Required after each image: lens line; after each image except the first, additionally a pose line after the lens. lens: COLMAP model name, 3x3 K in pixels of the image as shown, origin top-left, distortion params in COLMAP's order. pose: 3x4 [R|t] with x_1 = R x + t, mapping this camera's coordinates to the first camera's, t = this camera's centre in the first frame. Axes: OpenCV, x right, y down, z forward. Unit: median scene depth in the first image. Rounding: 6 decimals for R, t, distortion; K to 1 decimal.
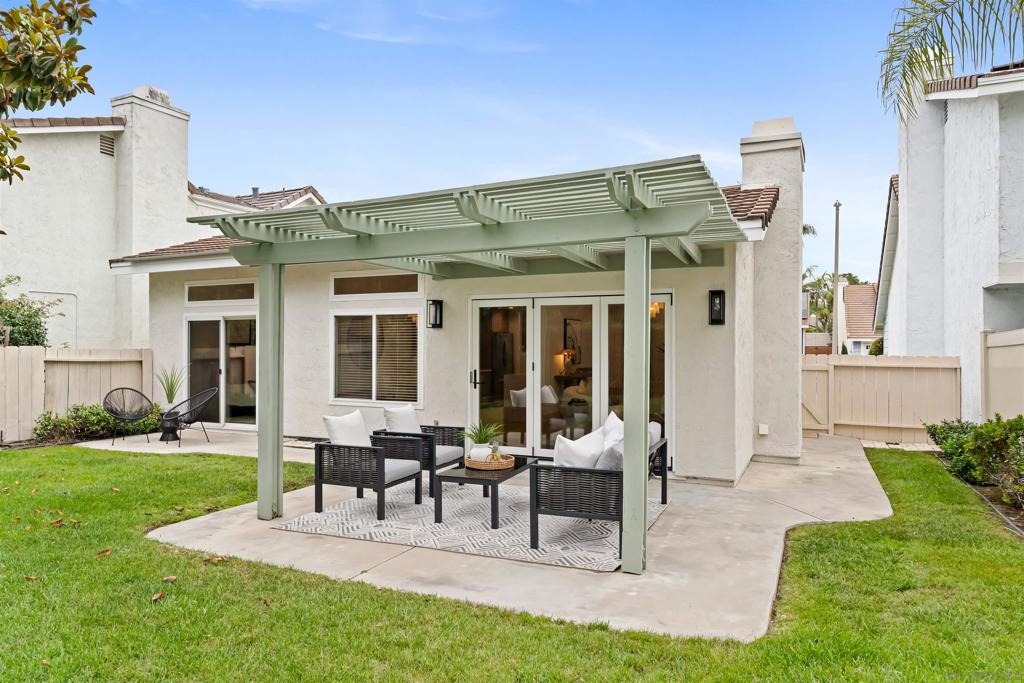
lens RADIAL K [[662.3, 0, 509.7], [0, 662.3, 351.3], [0, 0, 1]] dist [0.007337, 0.001037]
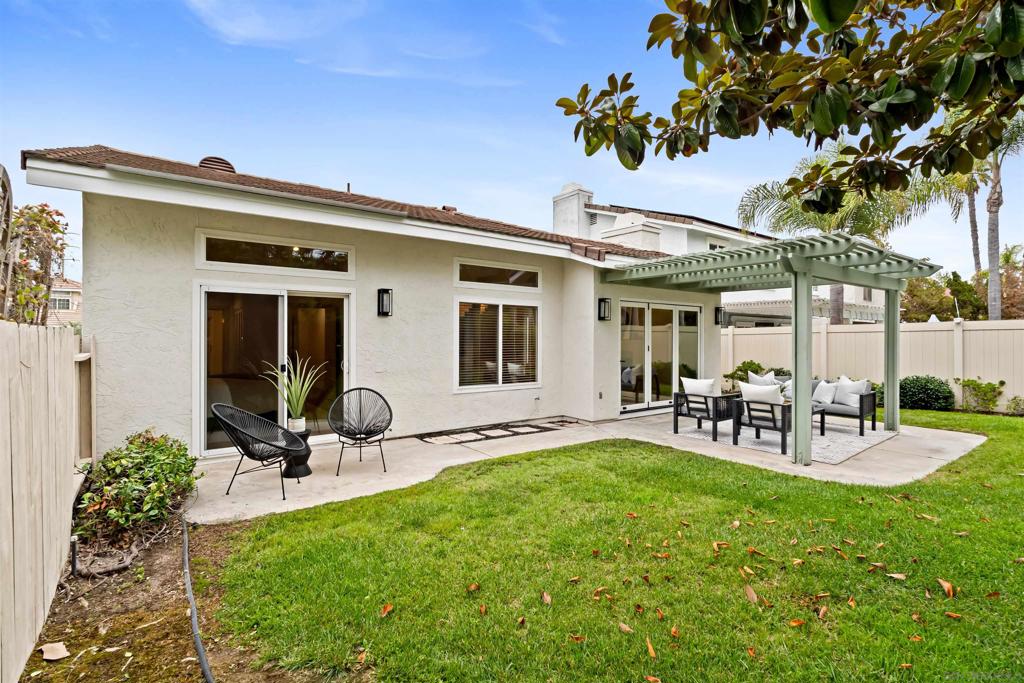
lens RADIAL K [[466.3, 0, 502.3], [0, 466.3, 338.0], [0, 0, 1]] dist [0.000736, 0.000618]
pose [[0.485738, -0.007433, 0.874073, -0.835064], [-0.003829, 0.999936, 0.010631, -0.008497], [-0.874096, -0.008510, 0.485679, 0.610260]]
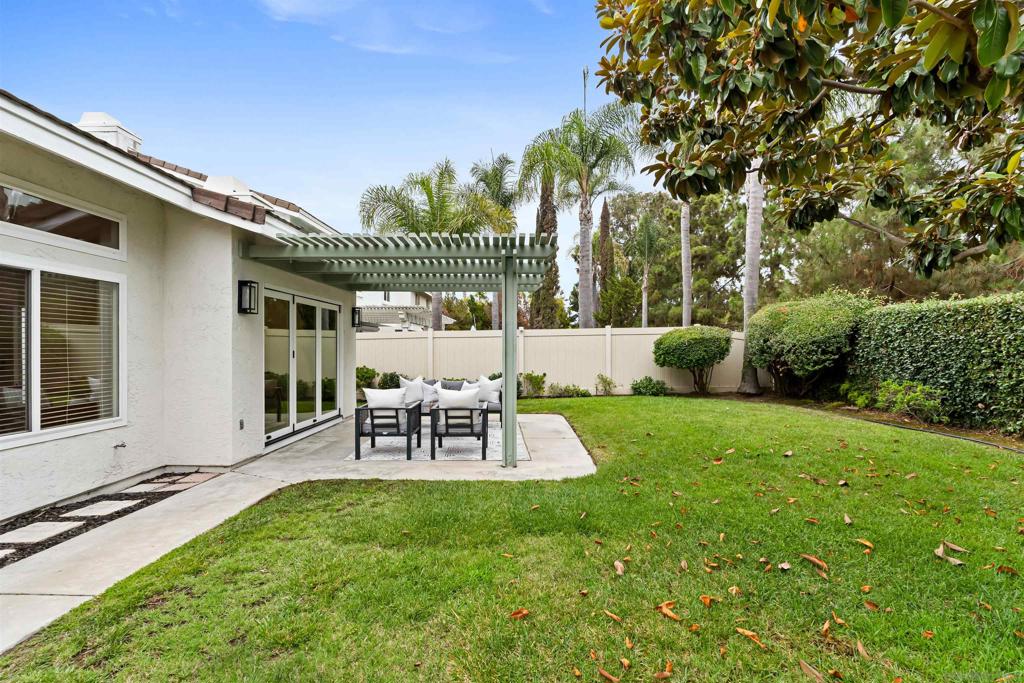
lens RADIAL K [[466.3, 0, 513.1], [0, 466.3, 346.3], [0, 0, 1]] dist [0.000736, 0.000618]
pose [[-0.415415, -0.006432, 0.909609, -0.683109], [-0.005569, 0.999974, 0.004528, 0.002485], [-0.909615, -0.003184, -0.415440, 0.780499]]
